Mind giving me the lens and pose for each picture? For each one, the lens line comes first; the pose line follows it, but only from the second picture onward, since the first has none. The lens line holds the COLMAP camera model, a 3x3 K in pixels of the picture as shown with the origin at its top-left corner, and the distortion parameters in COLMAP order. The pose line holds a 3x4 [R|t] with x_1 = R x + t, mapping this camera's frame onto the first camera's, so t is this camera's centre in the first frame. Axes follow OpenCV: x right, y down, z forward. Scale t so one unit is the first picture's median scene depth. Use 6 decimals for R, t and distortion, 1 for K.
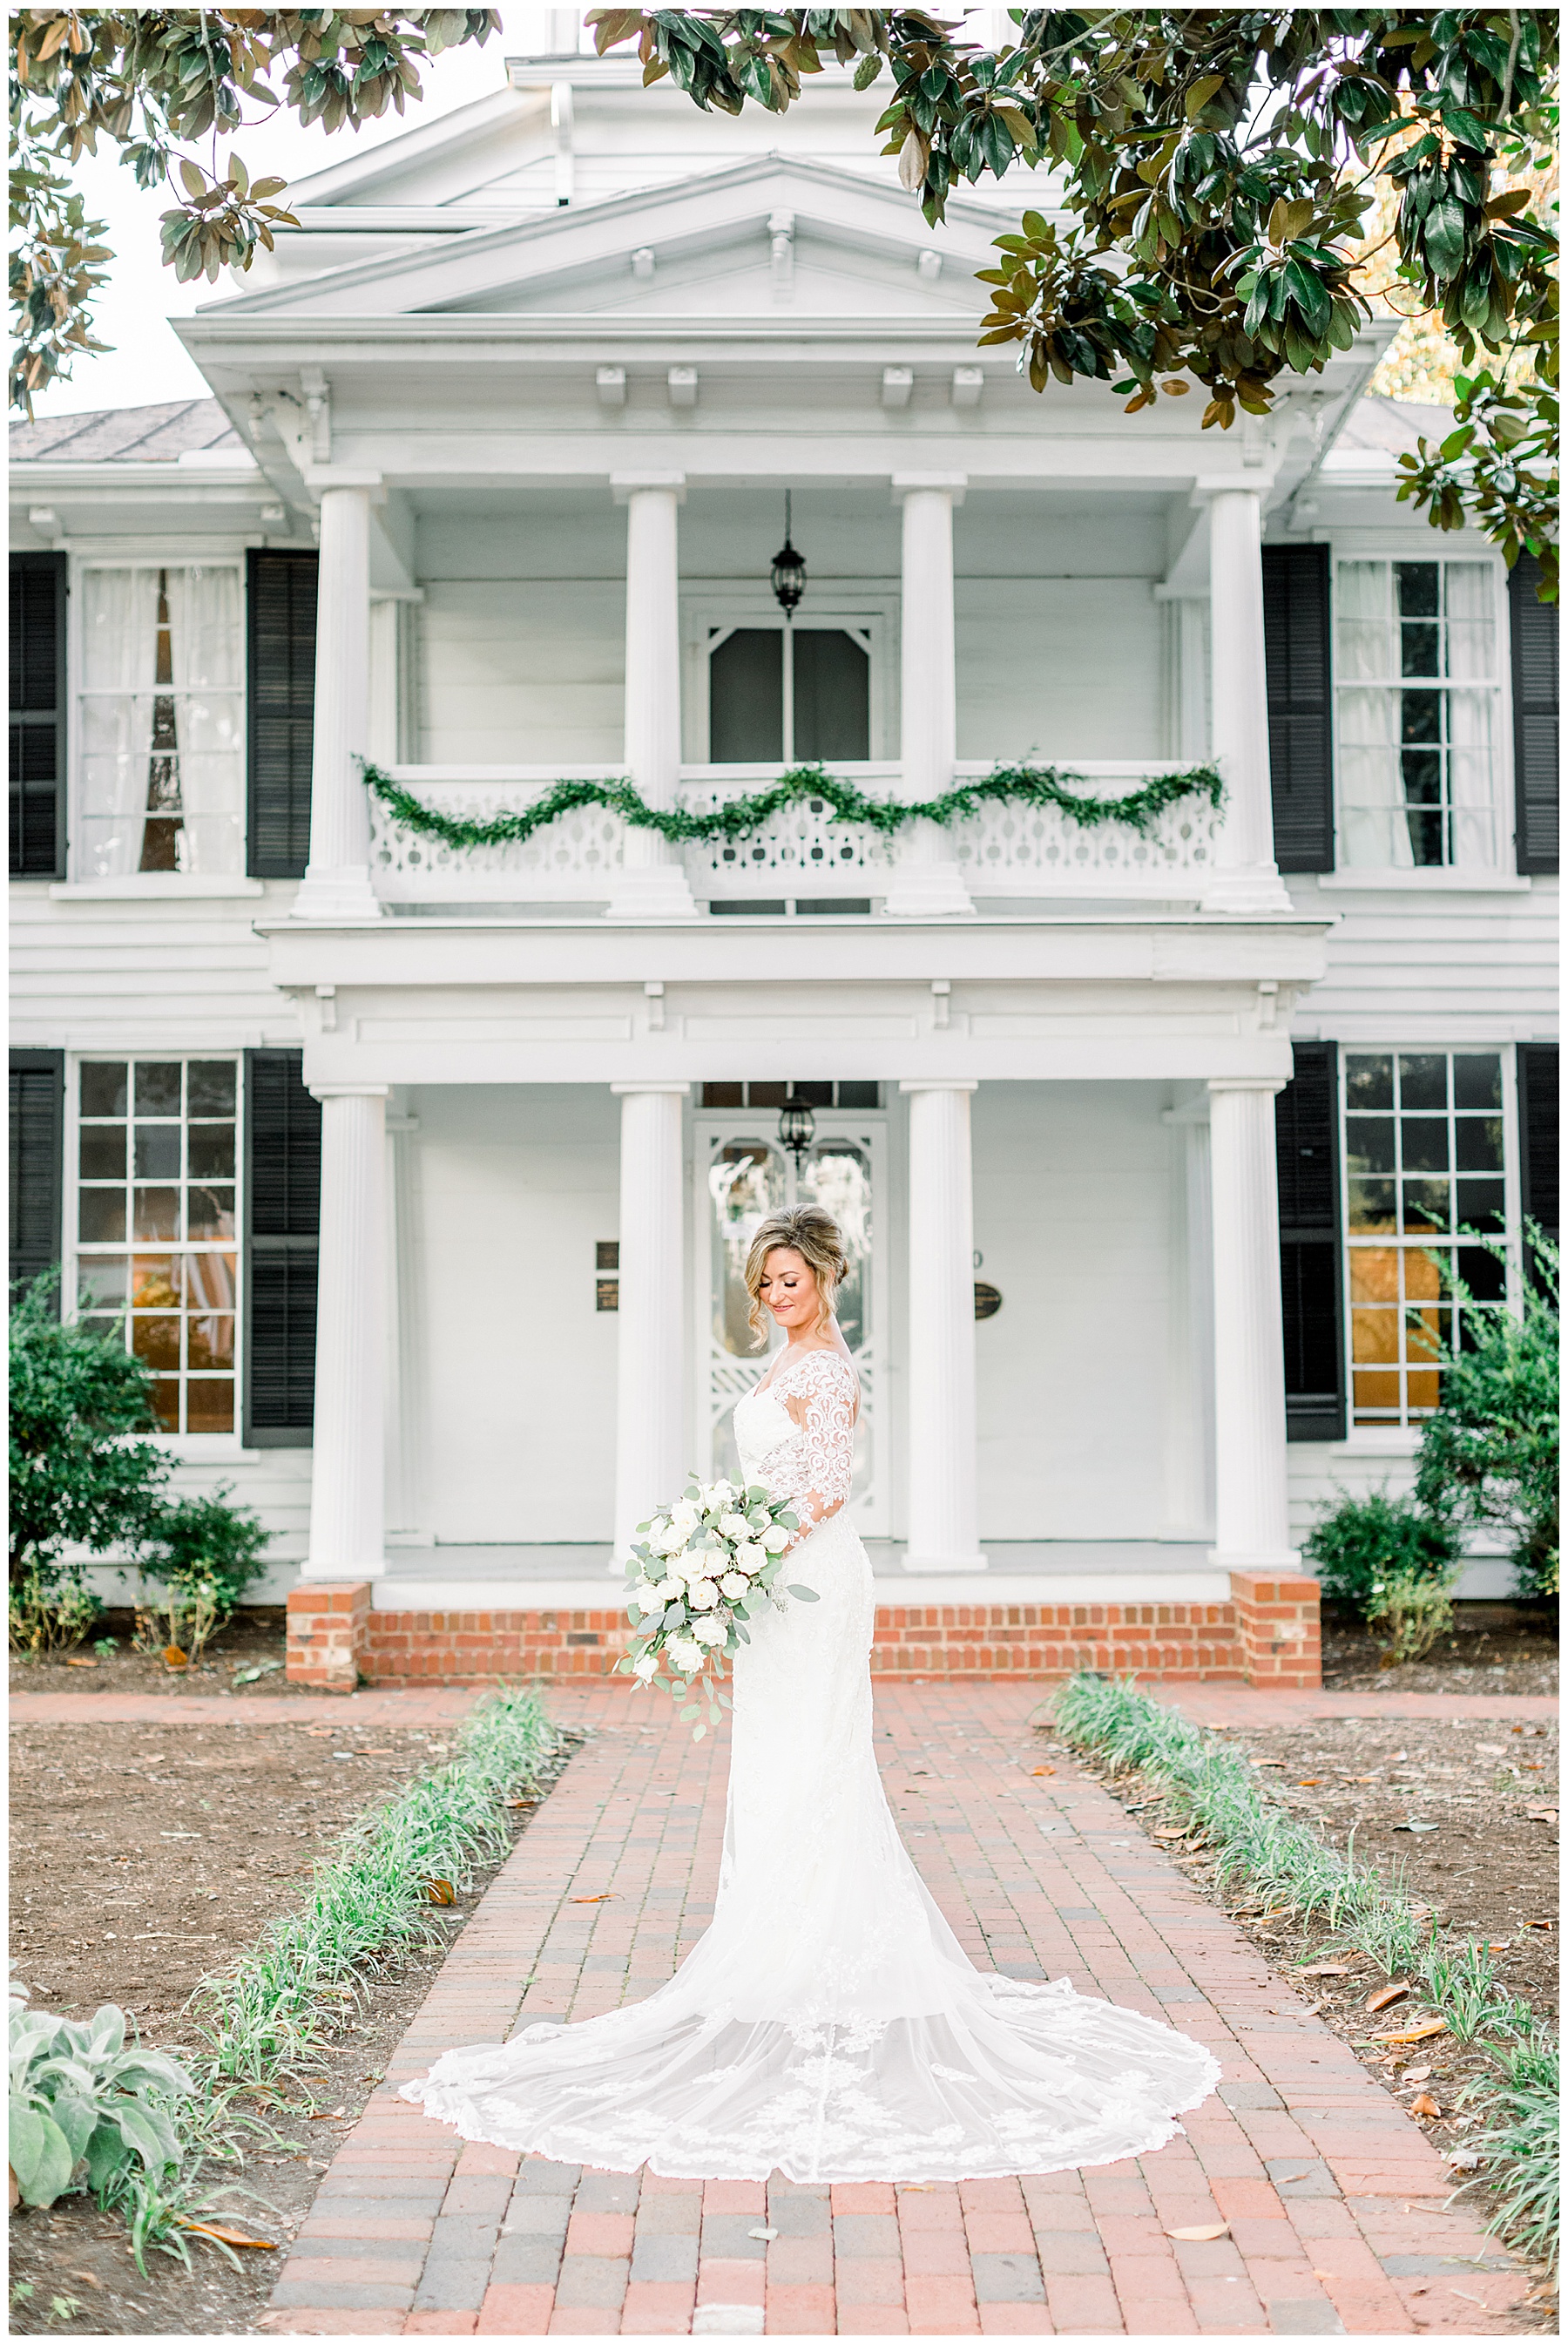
lens RADIAL K [[3402.3, 0, 784.0], [0, 3402.3, 1172.0], [0, 0, 1]] dist [0.002424, -0.097930]
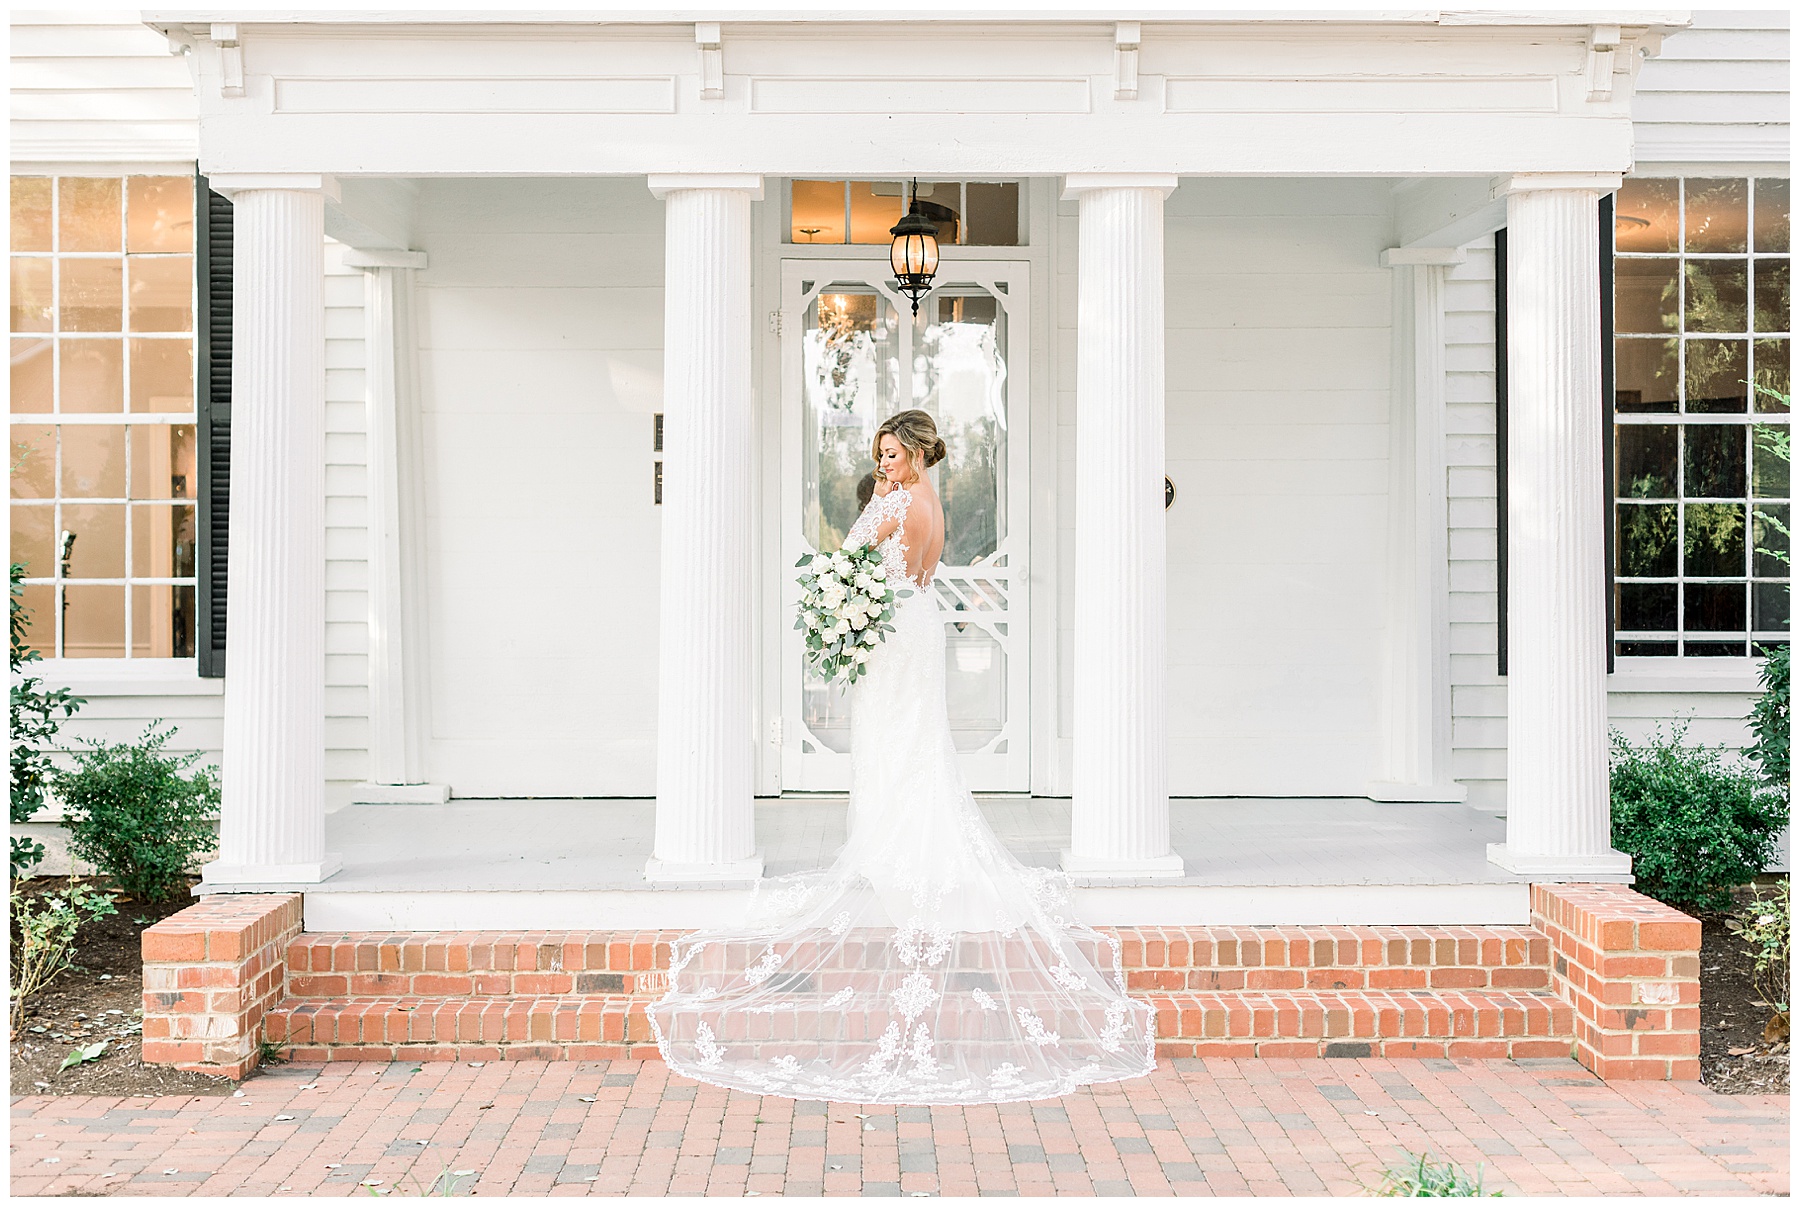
lens RADIAL K [[2613.1, 0, 900.0], [0, 2613.1, 603.5], [0, 0, 1]] dist [0.002424, -0.097930]
pose [[0.999983, 0.005348, 0.002410, -0.000298], [-0.005529, 0.996575, 0.082503, 0.016397], [-0.001961, -0.082515, 0.996588, 0.465522]]
